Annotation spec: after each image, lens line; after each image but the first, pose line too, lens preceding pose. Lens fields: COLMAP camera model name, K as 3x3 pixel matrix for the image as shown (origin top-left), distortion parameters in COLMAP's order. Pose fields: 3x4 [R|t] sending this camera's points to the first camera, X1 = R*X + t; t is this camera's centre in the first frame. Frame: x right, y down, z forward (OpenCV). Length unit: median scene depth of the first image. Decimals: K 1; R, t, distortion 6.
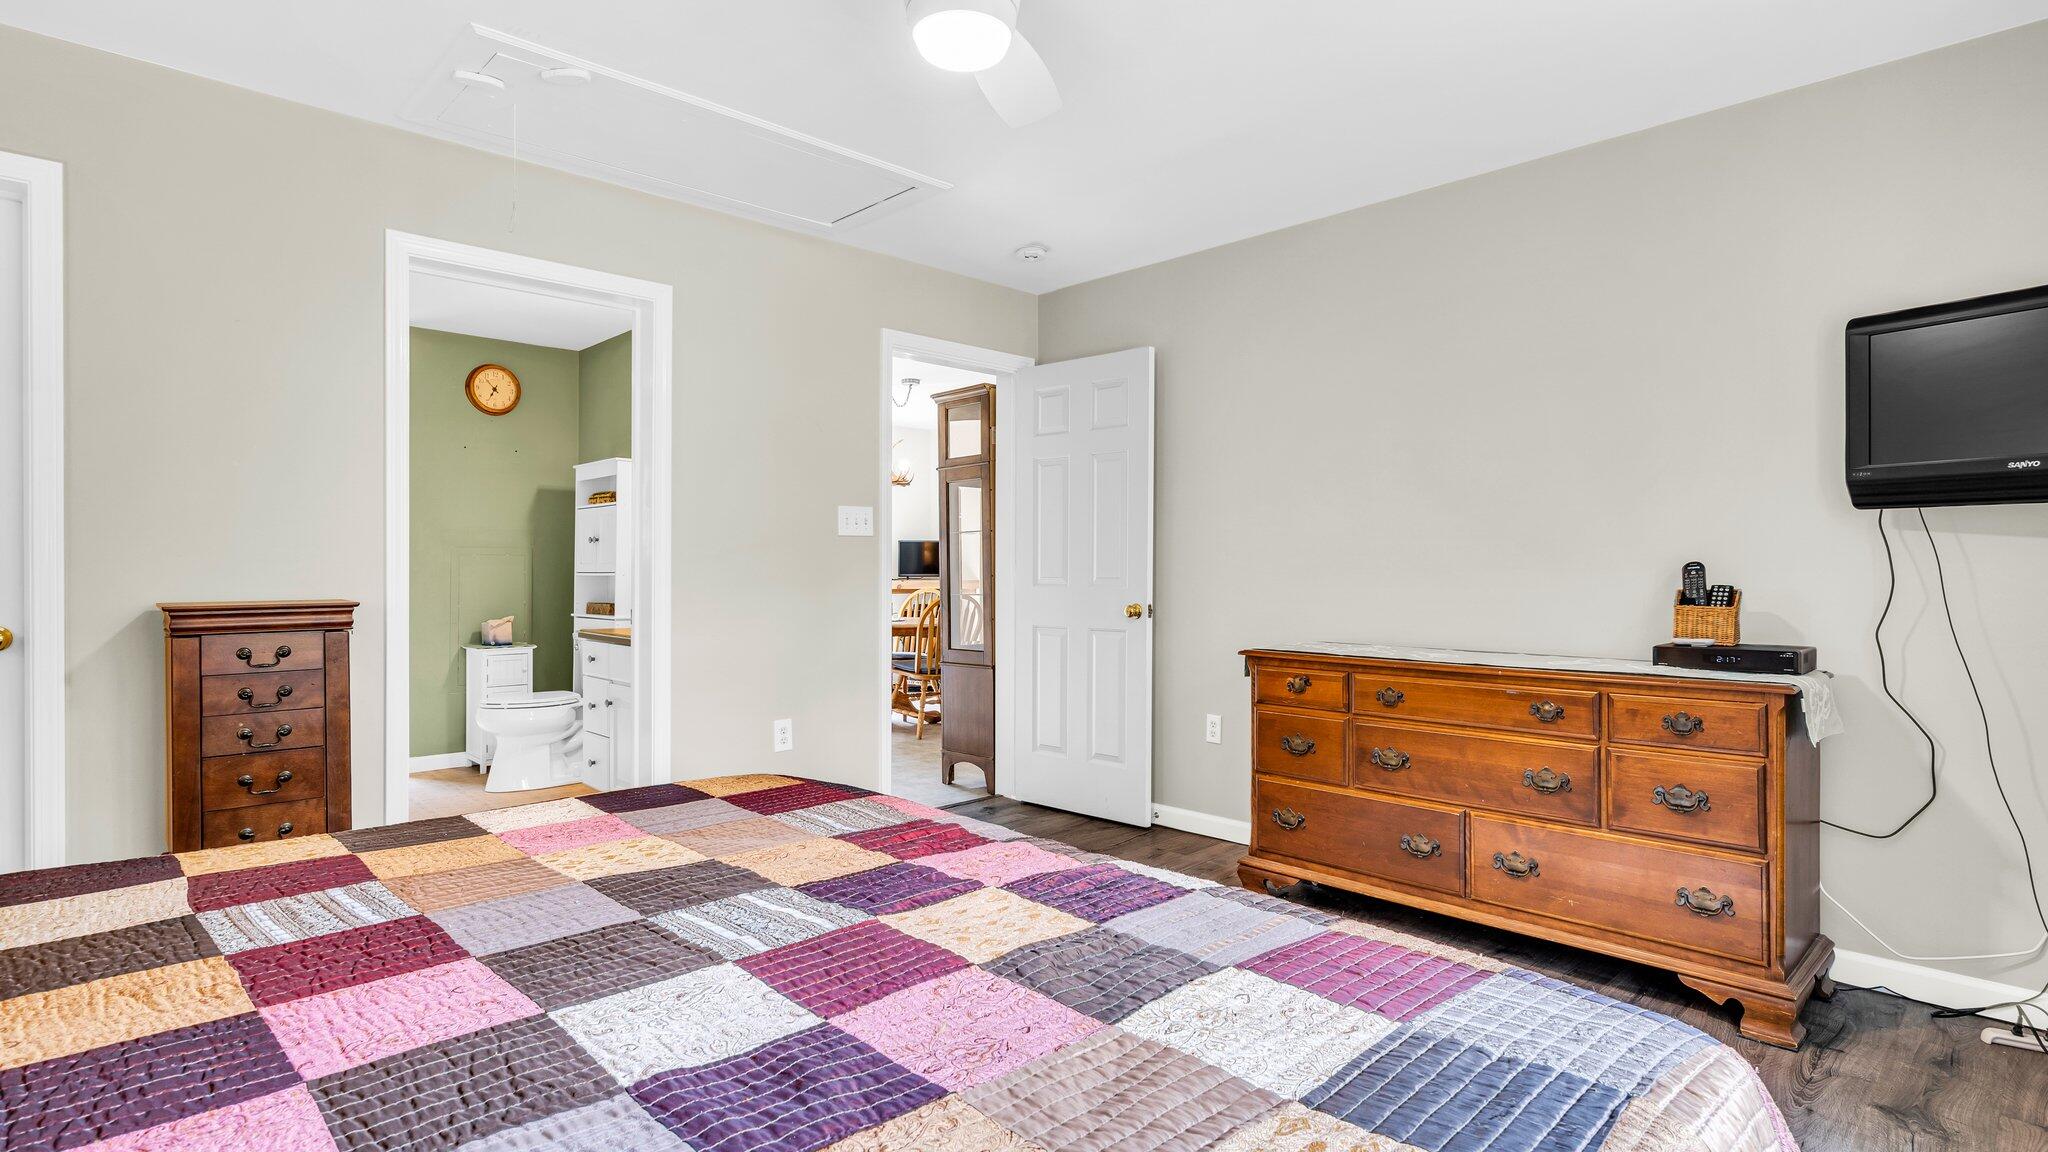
lens RADIAL K [[966.6, 0, 997.3], [0, 966.6, 574.1], [0, 0, 1]] dist [0.000290, 0.000307]
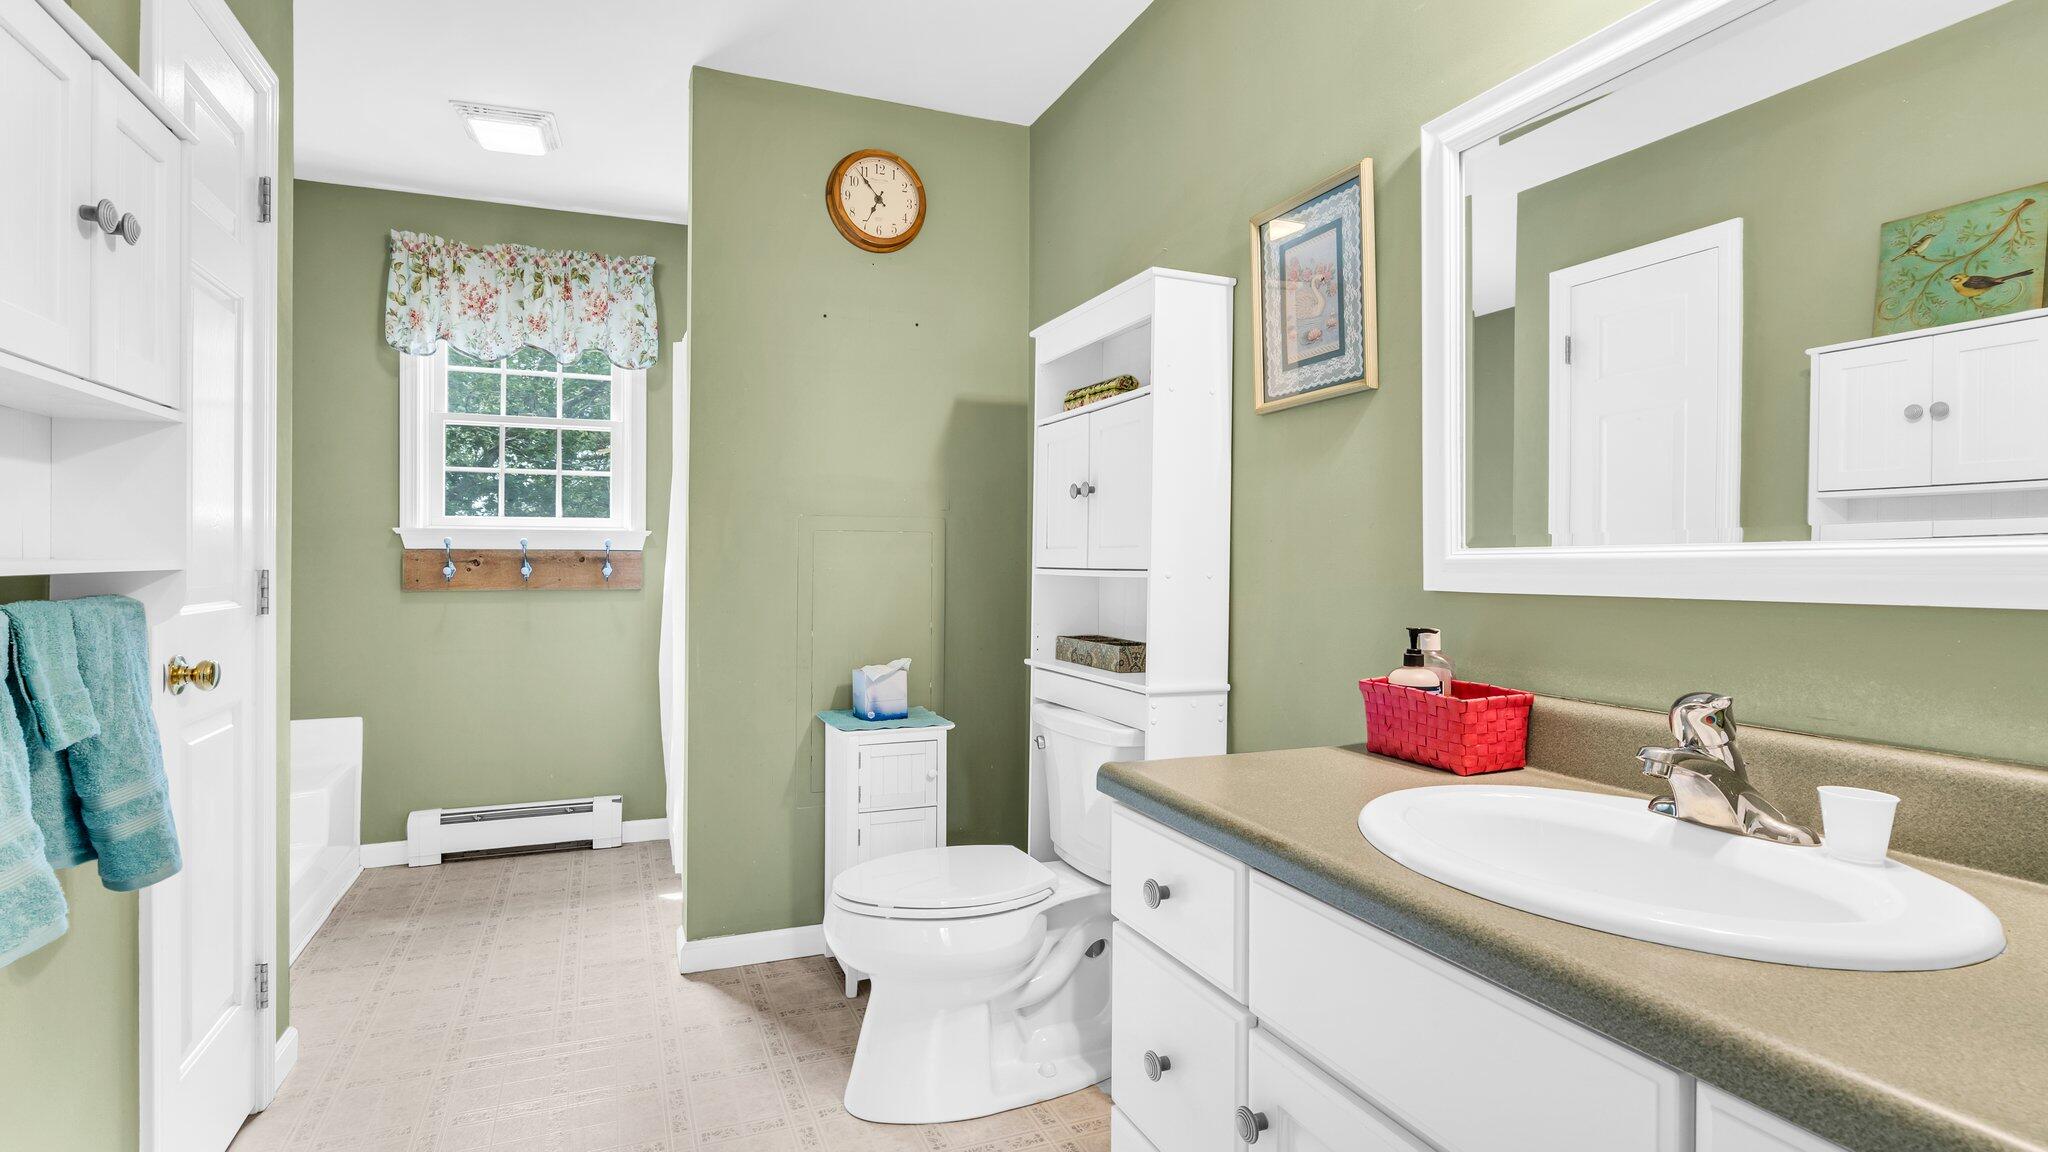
lens RADIAL K [[966.6, 0, 997.3], [0, 966.6, 574.1], [0, 0, 1]] dist [0.000290, 0.000307]
pose [[0.930174, 0.004594, -0.367089, -0.285822], [-0.005346, 0.999985, -0.001031, 0.001634], [0.367079, 0.002922, 0.930185, 0.572486]]
